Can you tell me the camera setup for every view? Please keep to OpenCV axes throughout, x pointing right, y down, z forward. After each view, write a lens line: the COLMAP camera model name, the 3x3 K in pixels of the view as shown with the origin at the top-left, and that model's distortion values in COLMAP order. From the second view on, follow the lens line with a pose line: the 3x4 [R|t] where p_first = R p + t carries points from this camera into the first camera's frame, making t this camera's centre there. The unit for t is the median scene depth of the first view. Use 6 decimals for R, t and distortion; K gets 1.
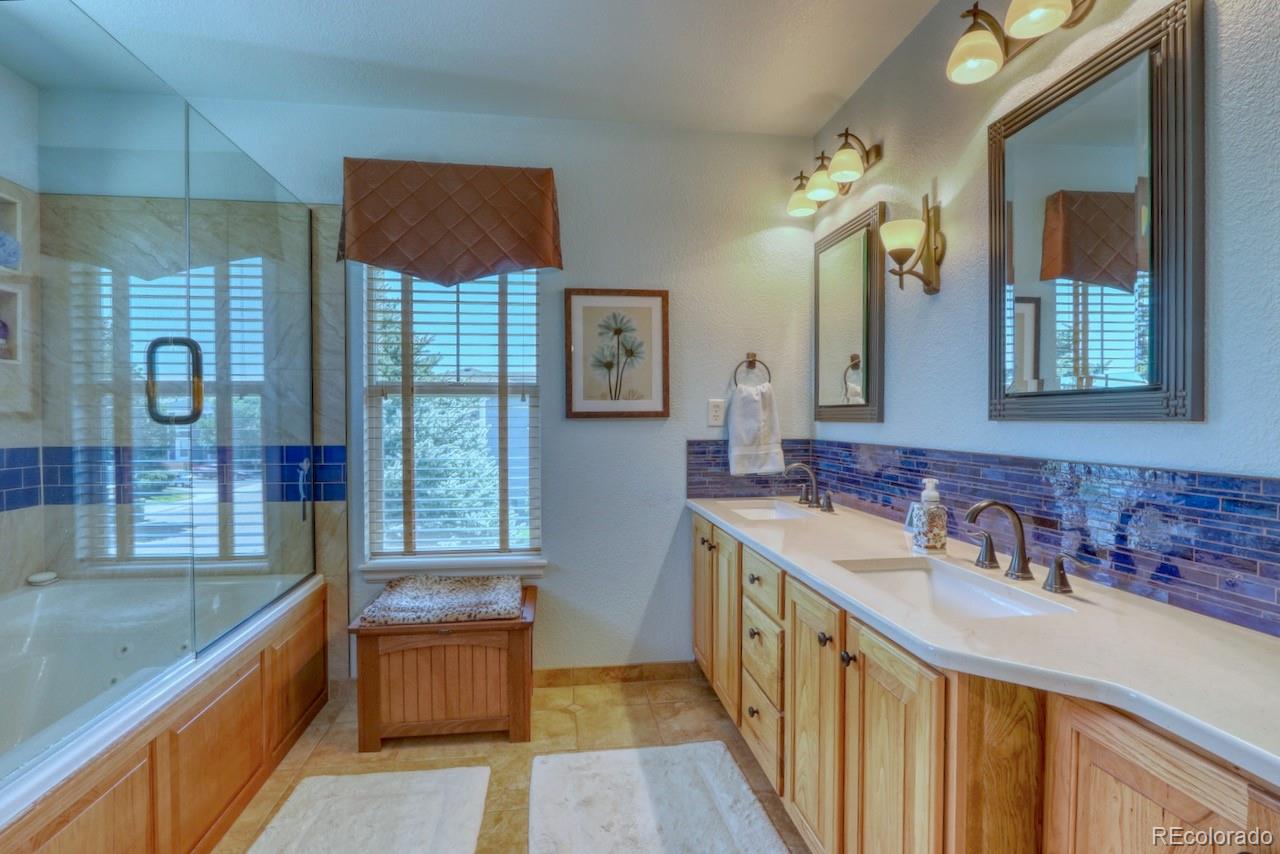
lens RADIAL K [[689.8, 0, 655.6], [0, 689.8, 429.7], [0, 0, 1]] dist [-0.017990, 0.001671]
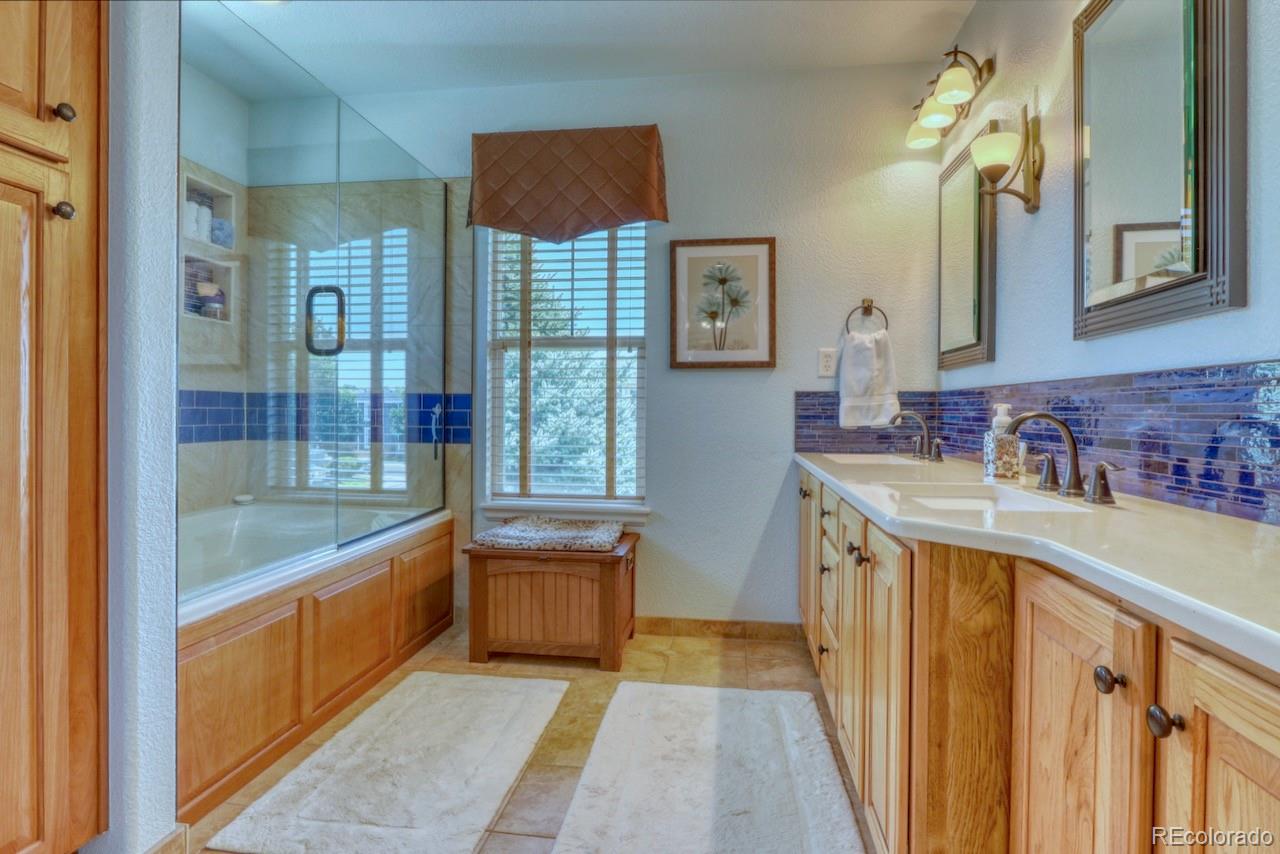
lens RADIAL K [[747.8, 0, 590.9], [0, 747.8, 408.8], [0, 0, 1]] dist [-0.021977, 0.001715]
pose [[0.949746, 0.010506, -0.312845, 0.107746], [-0.013972, 0.999863, -0.008837, 0.055671], [0.312709, 0.012763, 0.949763, -0.079833]]
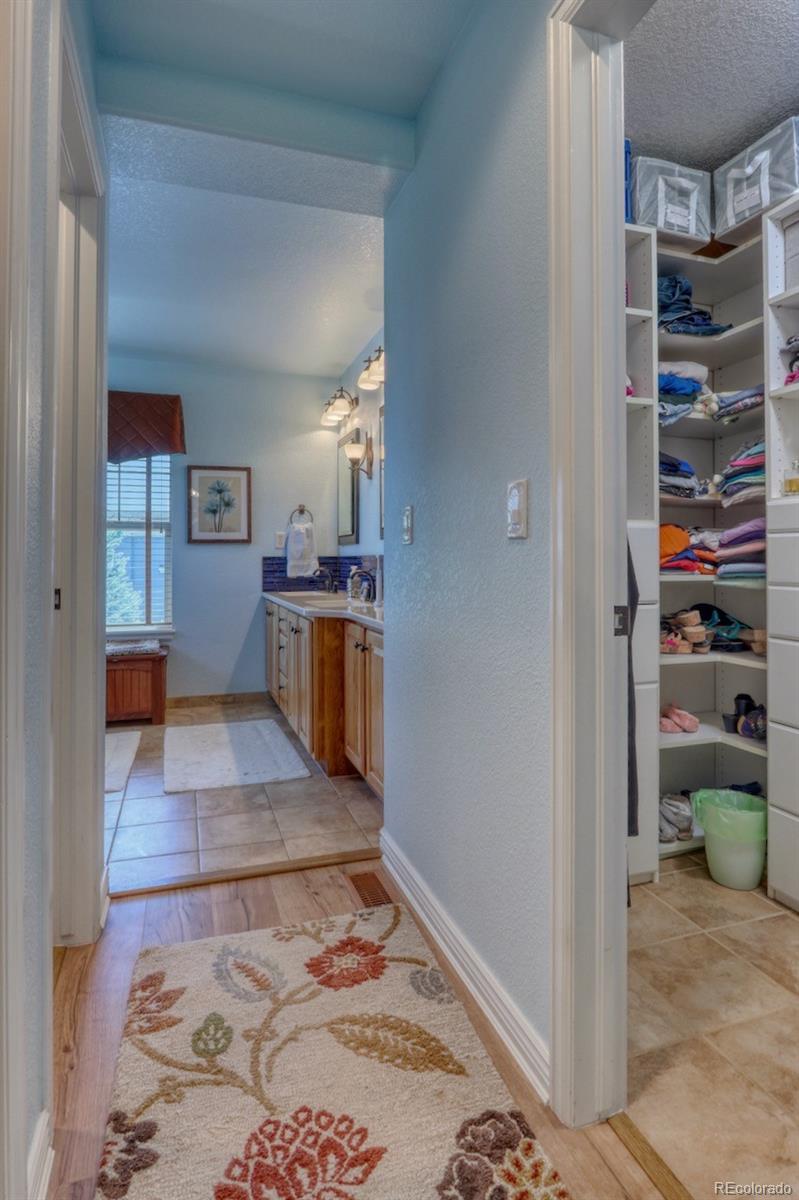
lens RADIAL K [[646.7, 0, 376.9], [0, 646.7, 551.3], [0, 0, 1]] dist [-0.017990, 0.001671]
pose [[0.990066, 0.001636, 0.140597, 0.106177], [0.001959, 0.999675, -0.025429, 0.044596], [-0.140593, 0.025452, 0.989740, -0.622582]]
